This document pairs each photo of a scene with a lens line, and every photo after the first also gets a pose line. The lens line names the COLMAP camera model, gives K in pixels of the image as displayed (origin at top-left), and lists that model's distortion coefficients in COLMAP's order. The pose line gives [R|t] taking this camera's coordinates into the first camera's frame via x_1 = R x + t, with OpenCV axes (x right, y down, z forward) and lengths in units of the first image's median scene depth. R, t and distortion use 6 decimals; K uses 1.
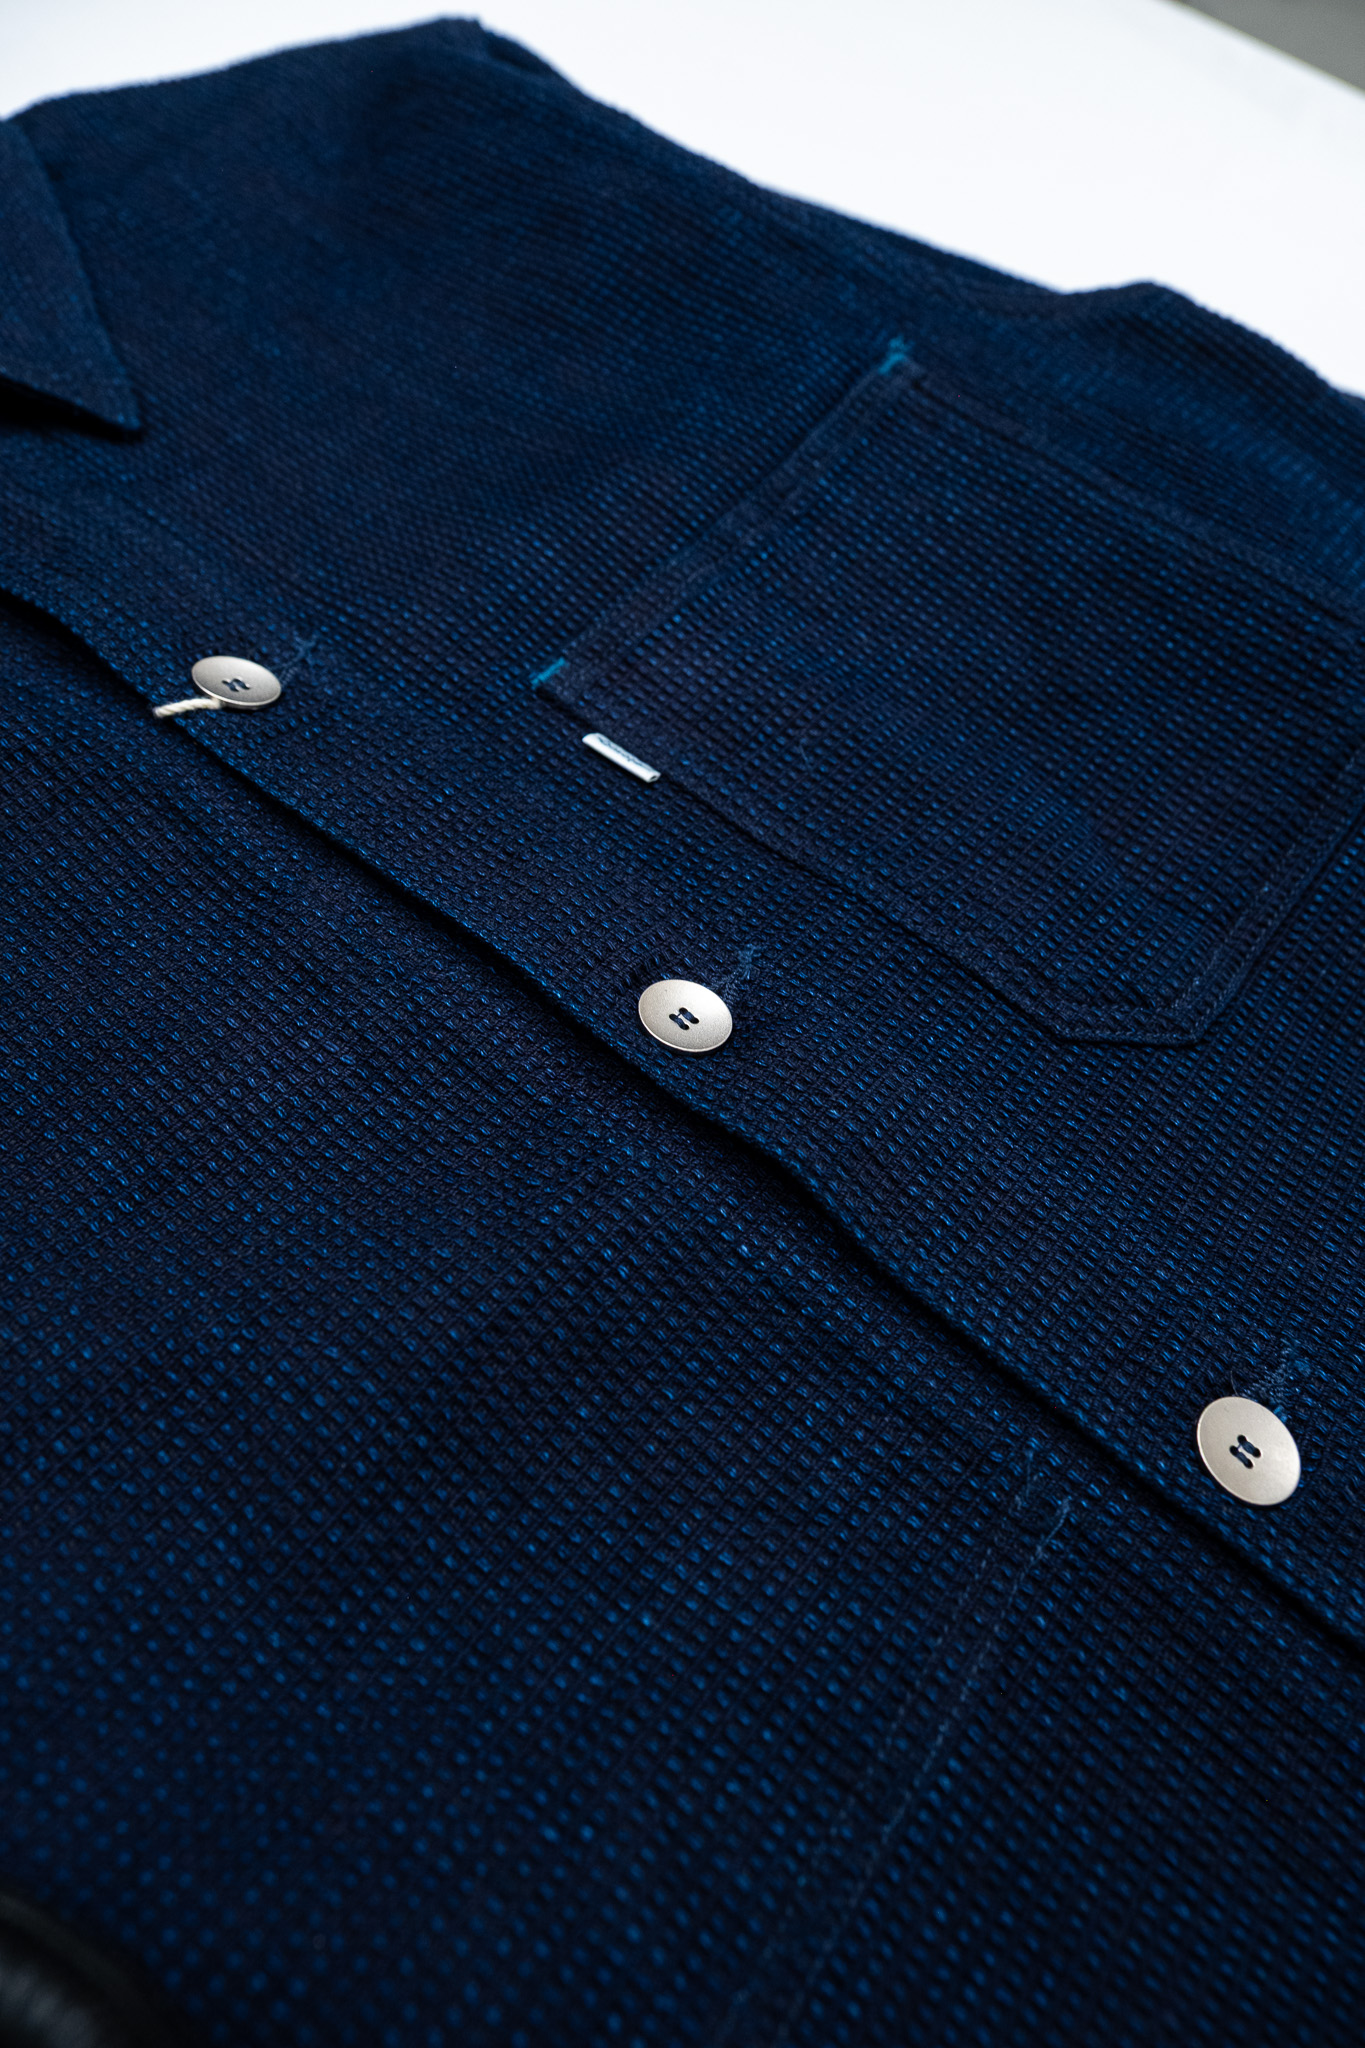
lens RADIAL K [[1480.2, 0, 682.5], [0, 1480.2, 1024.0], [0, 0, 1]] dist [0.001384, 0.000220]
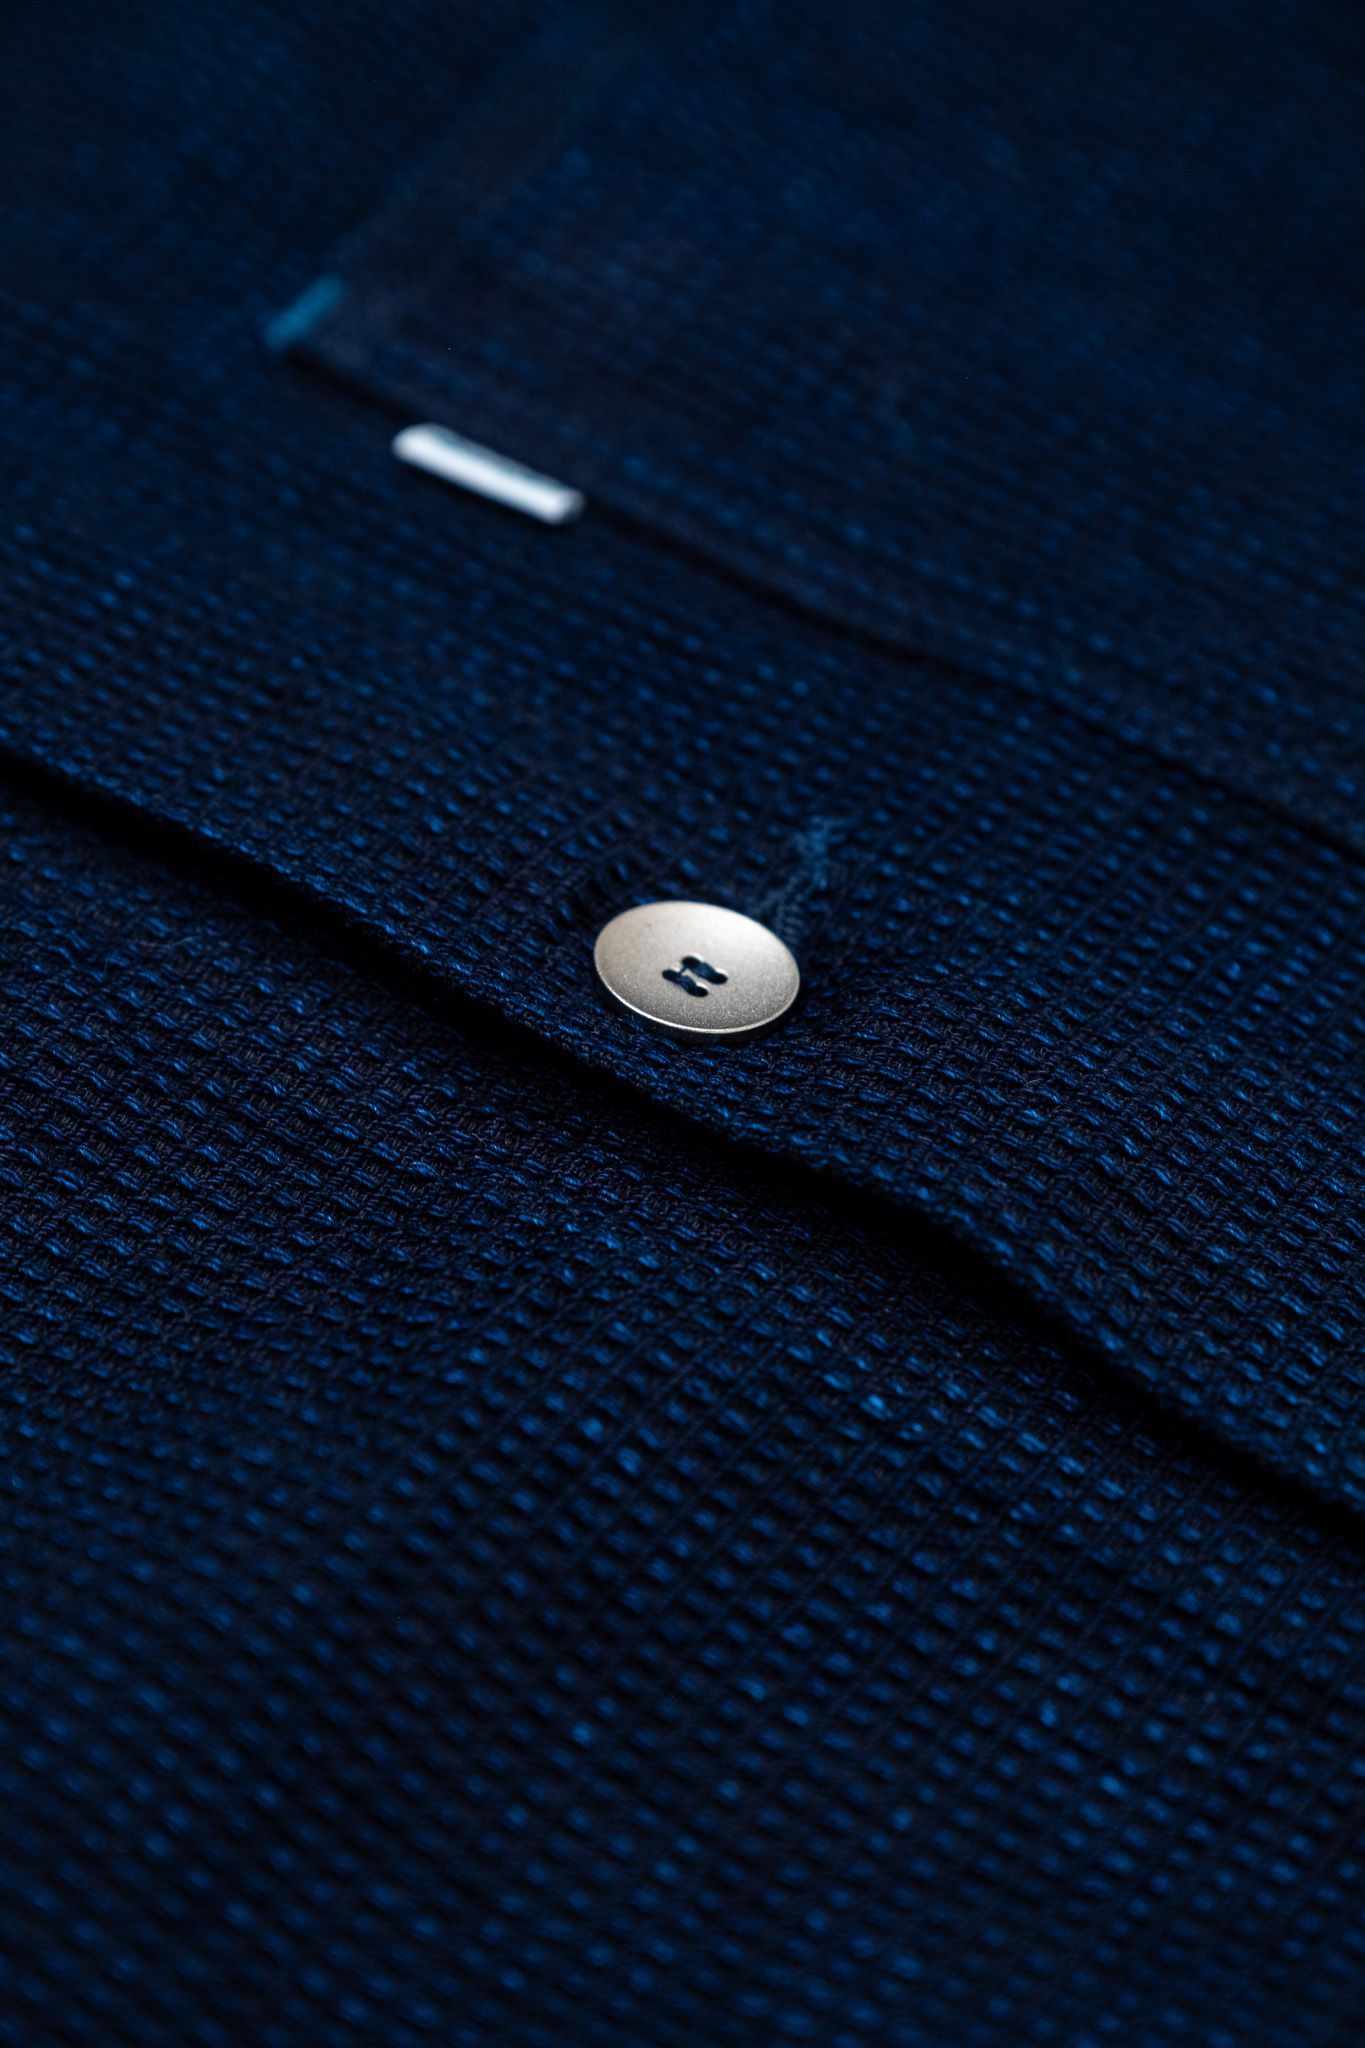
lens RADIAL K [[4809.0, 0, 682.5], [0, 4809.0, 1024.0], [0, 0, 1]] dist [-0.052572, -0.616608]
pose [[0.992705, -0.120532, 0.003118, -0.009856], [0.120185, 0.987110, -0.105689, 0.180015], [0.009661, 0.105293, 0.994394, -0.530333]]
